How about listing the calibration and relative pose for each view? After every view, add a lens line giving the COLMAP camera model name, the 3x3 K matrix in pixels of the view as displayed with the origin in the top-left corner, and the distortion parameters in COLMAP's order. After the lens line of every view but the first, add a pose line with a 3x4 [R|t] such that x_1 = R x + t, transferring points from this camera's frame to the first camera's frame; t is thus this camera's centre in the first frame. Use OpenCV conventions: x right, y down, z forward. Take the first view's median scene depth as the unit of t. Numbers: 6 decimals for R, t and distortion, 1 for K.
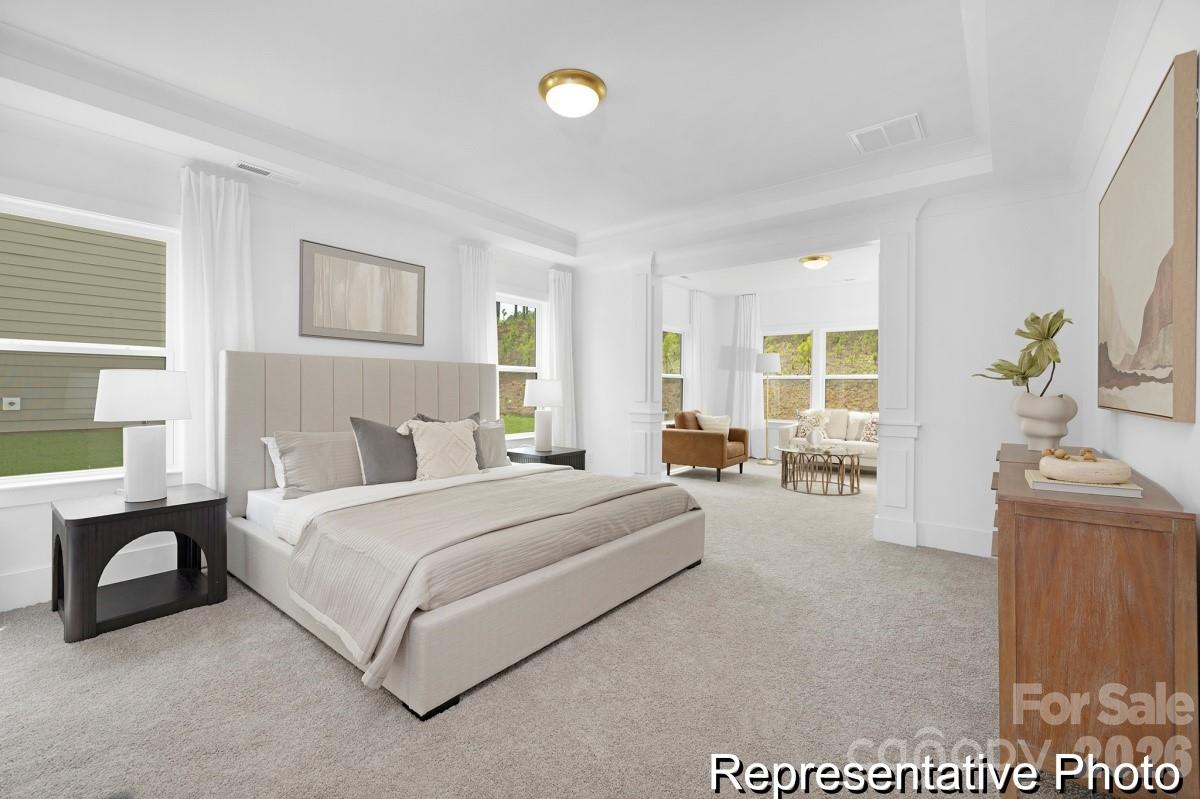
lens RADIAL K [[514.5, 0, 597.7], [0, 514.5, 380.0], [0, 0, 1]] dist [-0.001182, -0.000289]
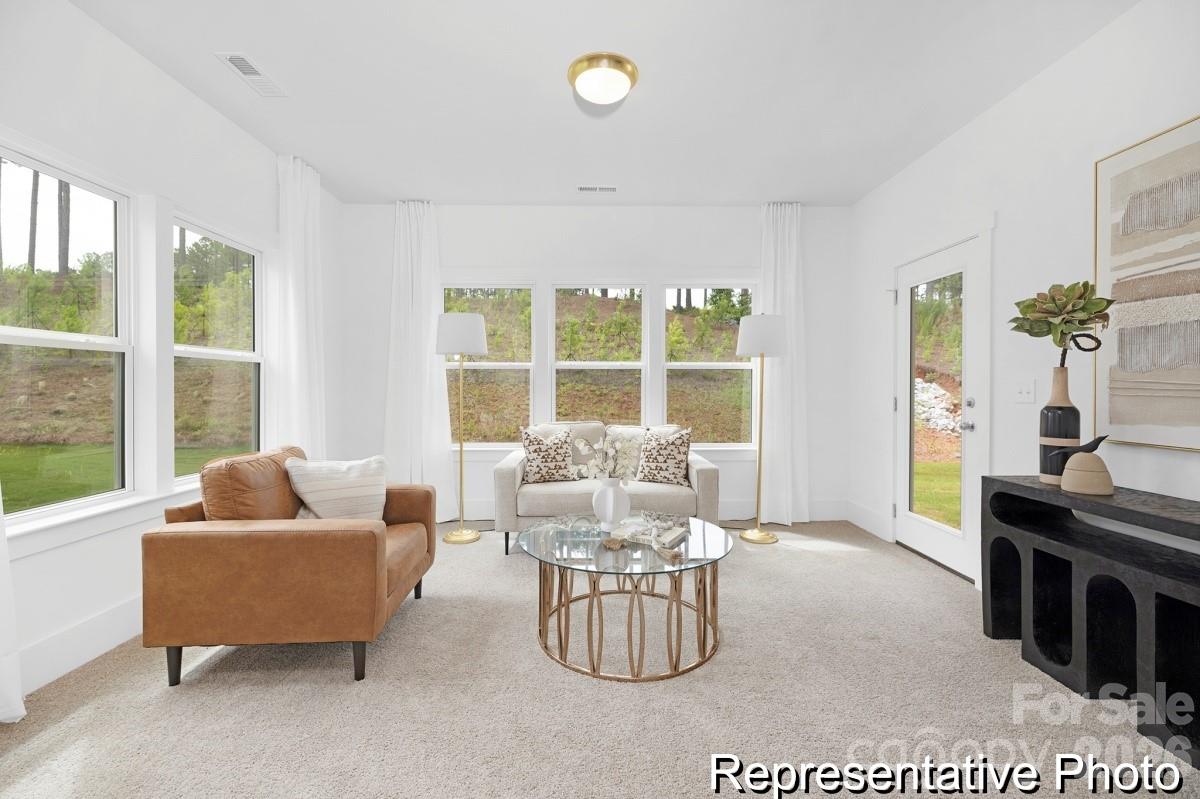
lens RADIAL K [[514.5, 0, 597.7], [0, 514.5, 380.0], [0, 0, 1]] dist [-0.001182, -0.000289]
pose [[0.767396, -0.001004, 0.641173, 0.131731], [0.000745, 0.999999, 0.000675, 0.011205], [-0.641173, -0.000040, 0.767396, 0.605291]]
